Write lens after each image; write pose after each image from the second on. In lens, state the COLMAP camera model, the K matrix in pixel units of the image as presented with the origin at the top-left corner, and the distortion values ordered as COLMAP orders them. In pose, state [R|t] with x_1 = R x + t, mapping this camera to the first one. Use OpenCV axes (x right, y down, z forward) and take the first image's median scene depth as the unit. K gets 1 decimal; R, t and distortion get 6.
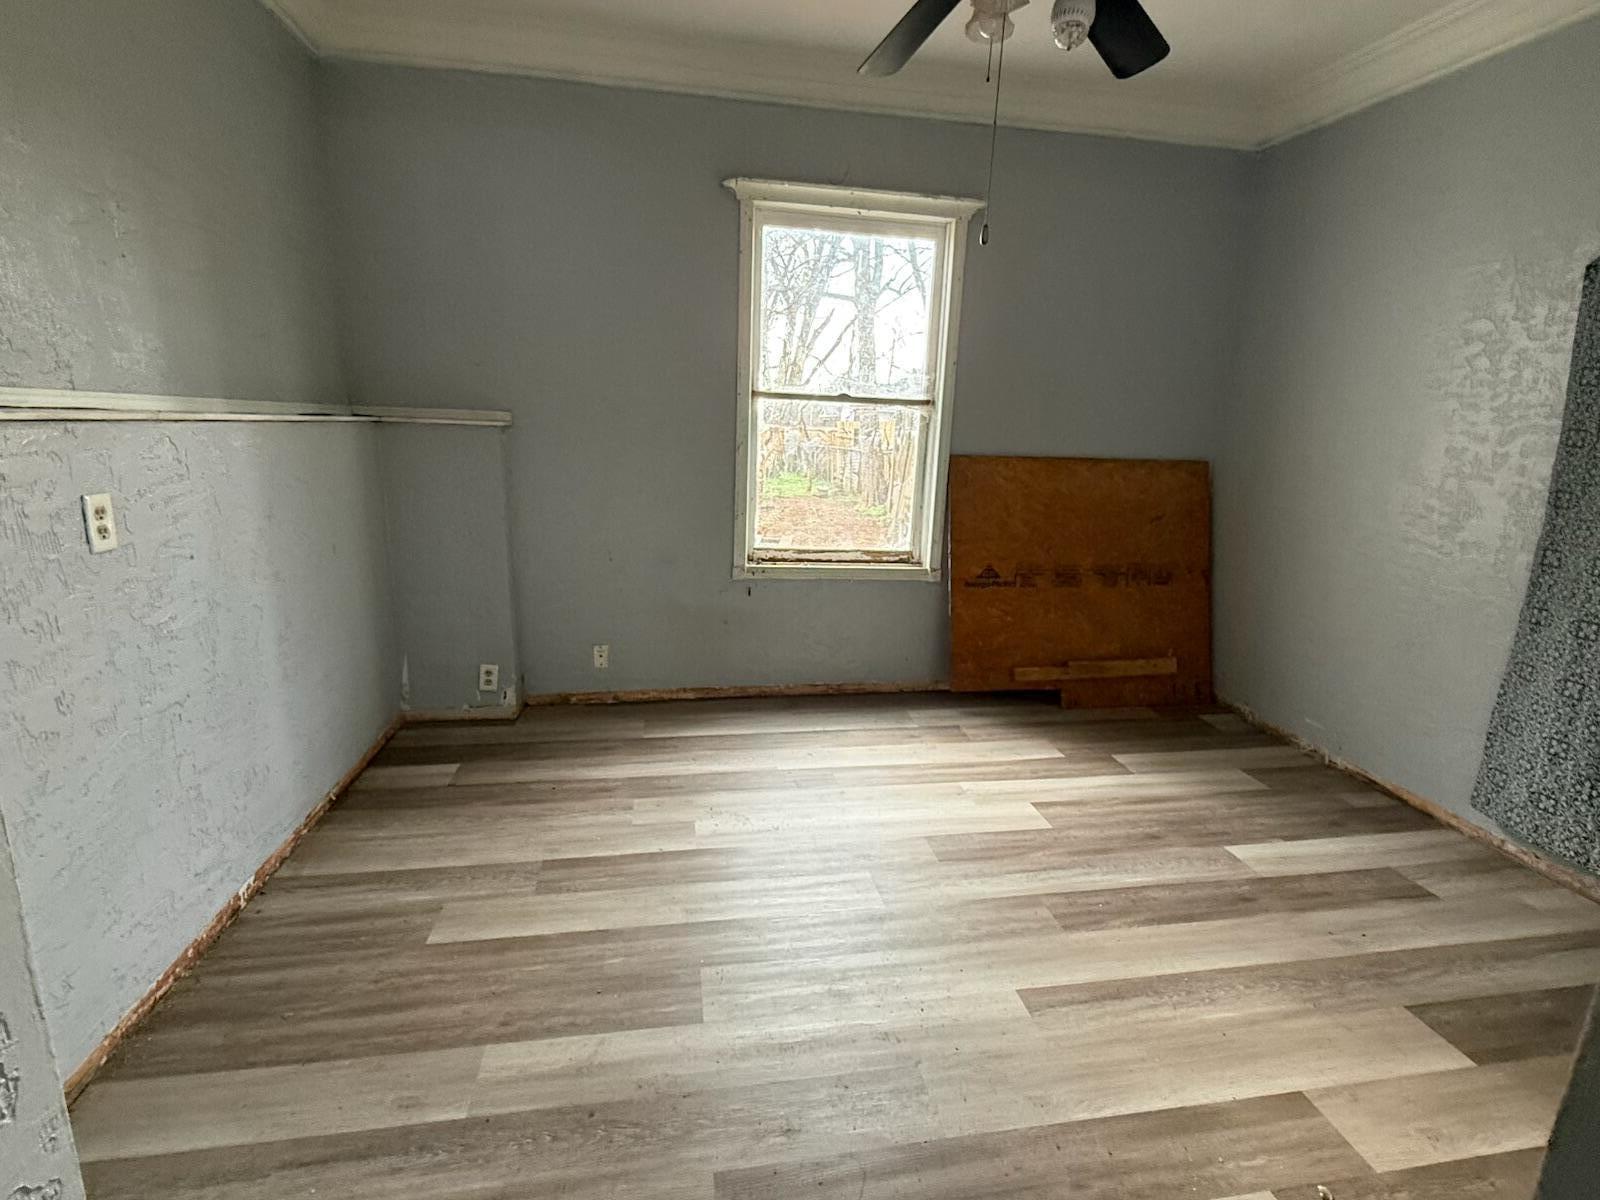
lens RADIAL K [[746.1, 0, 802.1], [0, 746.1, 600.7], [0, 0, 1]] dist [-0.001634, 0.000836]
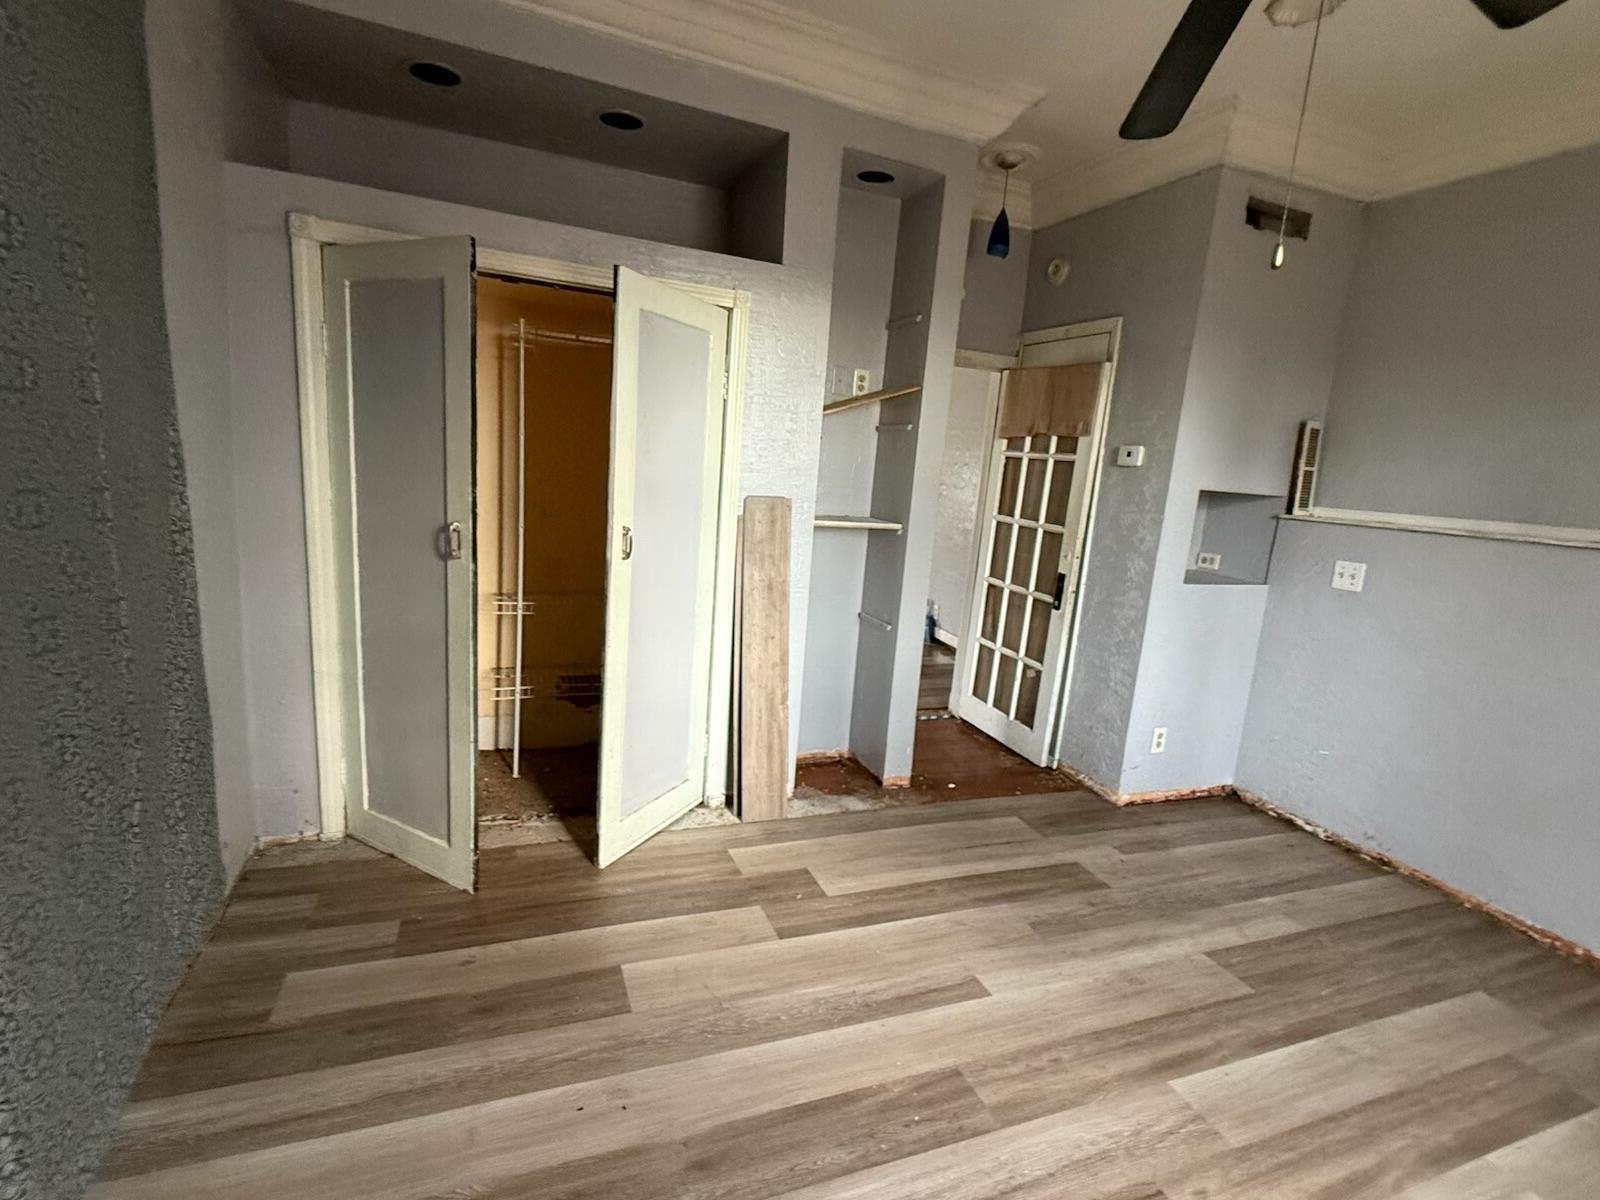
lens RADIAL K [[746.1, 0, 796.5], [0, 746.1, 603.5], [0, 0, 1]] dist [-0.001634, 0.000836]
pose [[-0.972880, -0.076515, -0.218287, 0.852868], [-0.158954, 0.906730, 0.390608, -0.374703], [0.168040, 0.414712, -0.894302, 1.705114]]
